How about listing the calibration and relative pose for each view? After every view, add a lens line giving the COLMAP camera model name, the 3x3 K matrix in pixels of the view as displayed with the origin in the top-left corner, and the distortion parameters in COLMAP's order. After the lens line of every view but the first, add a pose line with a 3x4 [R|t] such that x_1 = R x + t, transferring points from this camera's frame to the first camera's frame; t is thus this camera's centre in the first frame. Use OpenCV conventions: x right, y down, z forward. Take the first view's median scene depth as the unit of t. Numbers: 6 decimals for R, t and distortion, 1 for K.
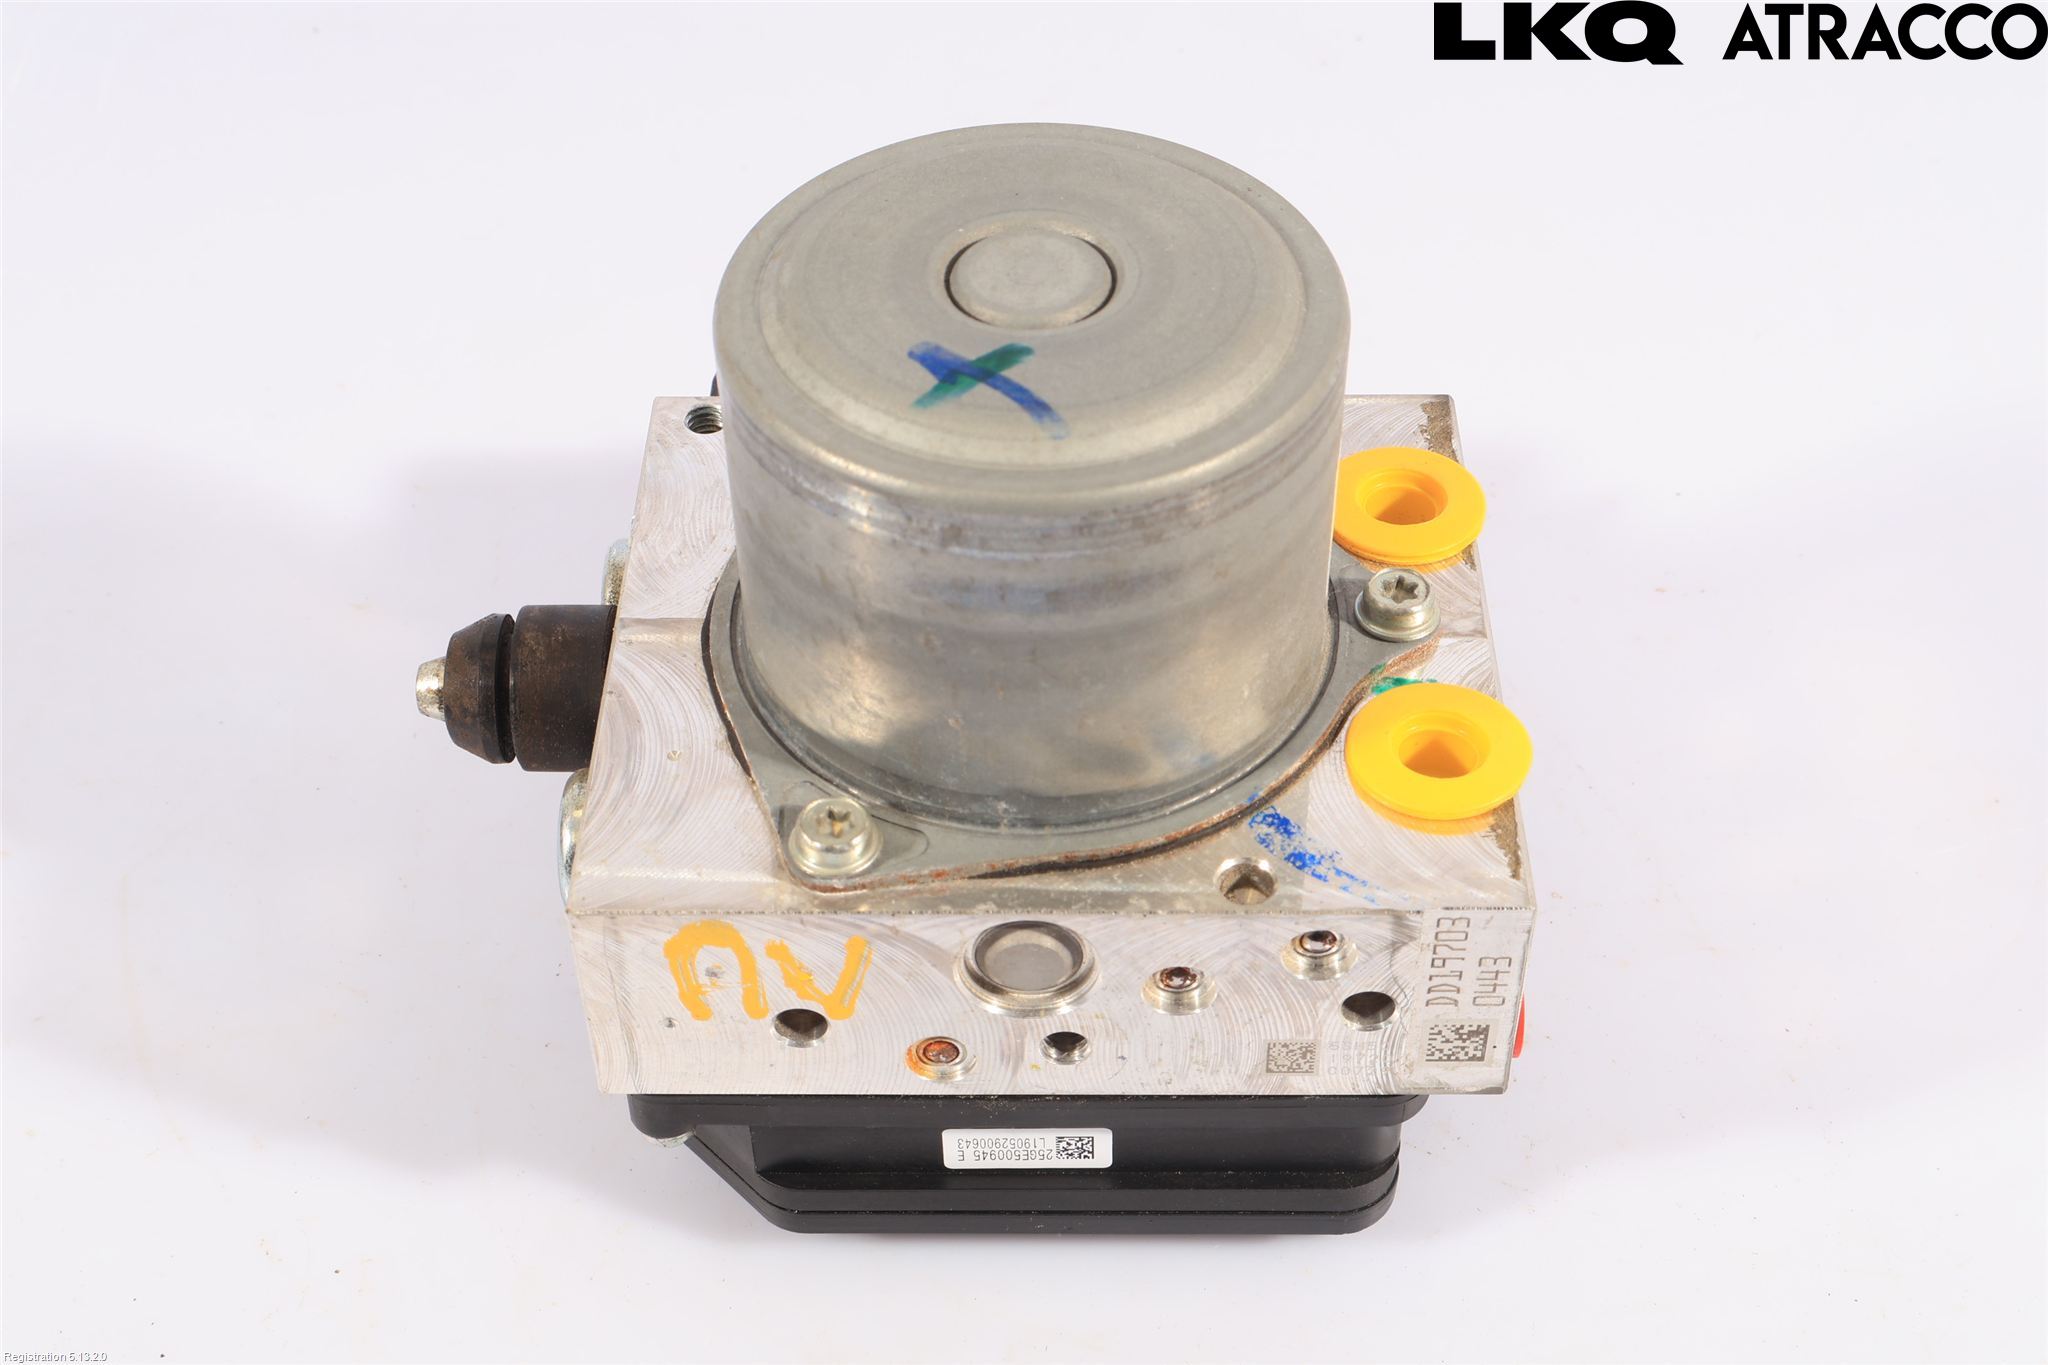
lens RADIAL K [[2752.5, 0, 1021.9], [0, 2752.5, 676.6], [0, 0, 1]] dist [0.044686, 0.000000]
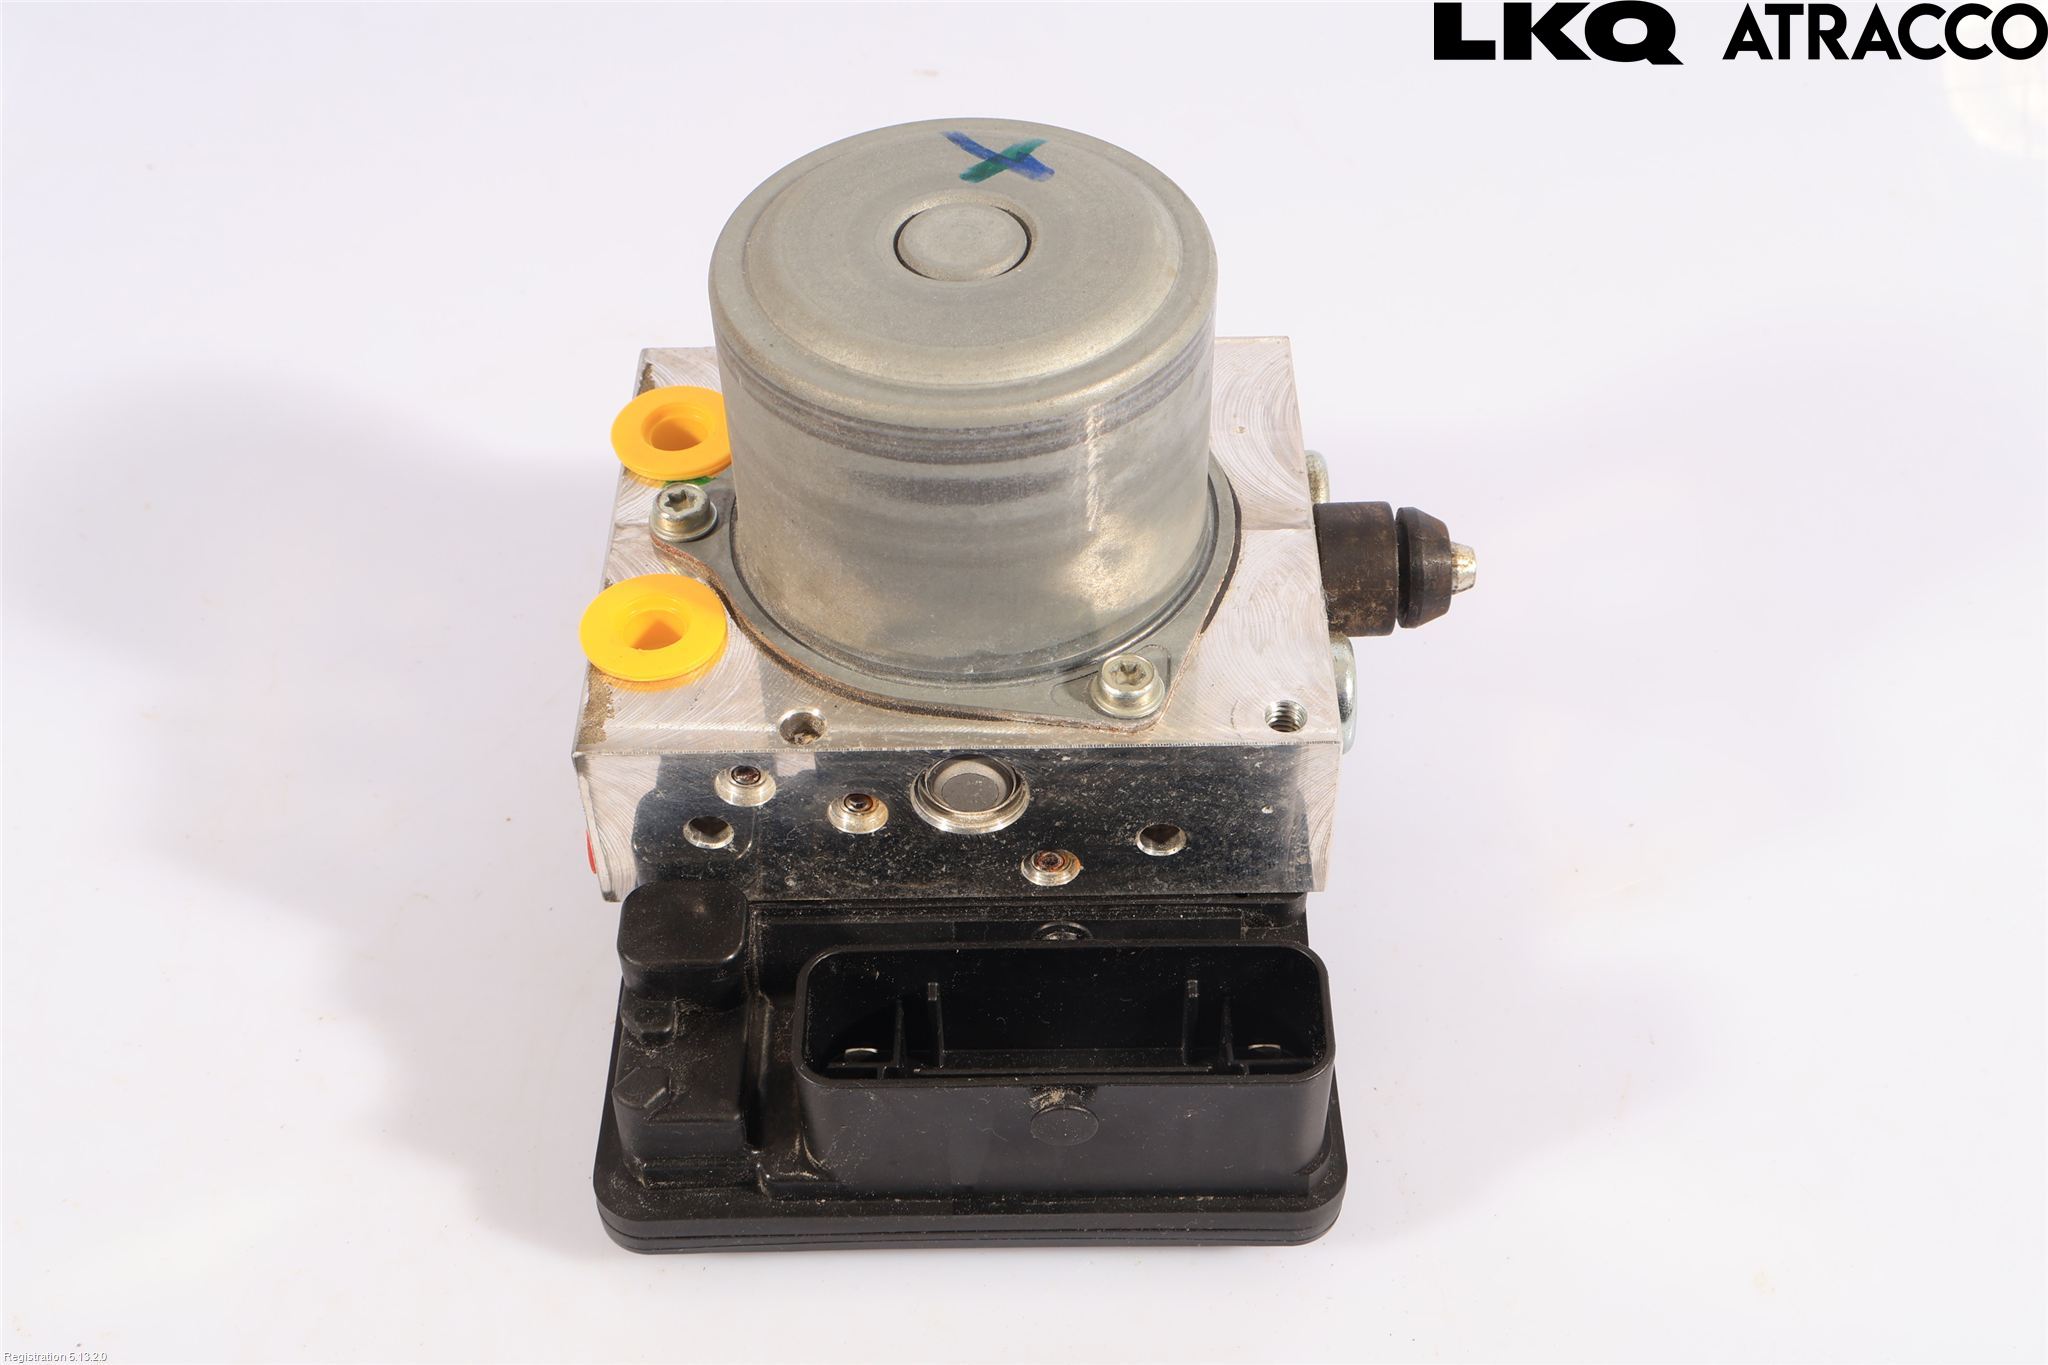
lens RADIAL K [[2396.4, 0, 1022.9], [0, 2396.4, 682.2], [0, 0, 1]] dist [0.000825, 0.000000]
pose [[-0.999470, 0.030658, 0.010985, -0.028149], [0.011149, 0.005205, 0.999924, -1.140288], [0.030599, 0.999516, -0.005544, 1.118360]]
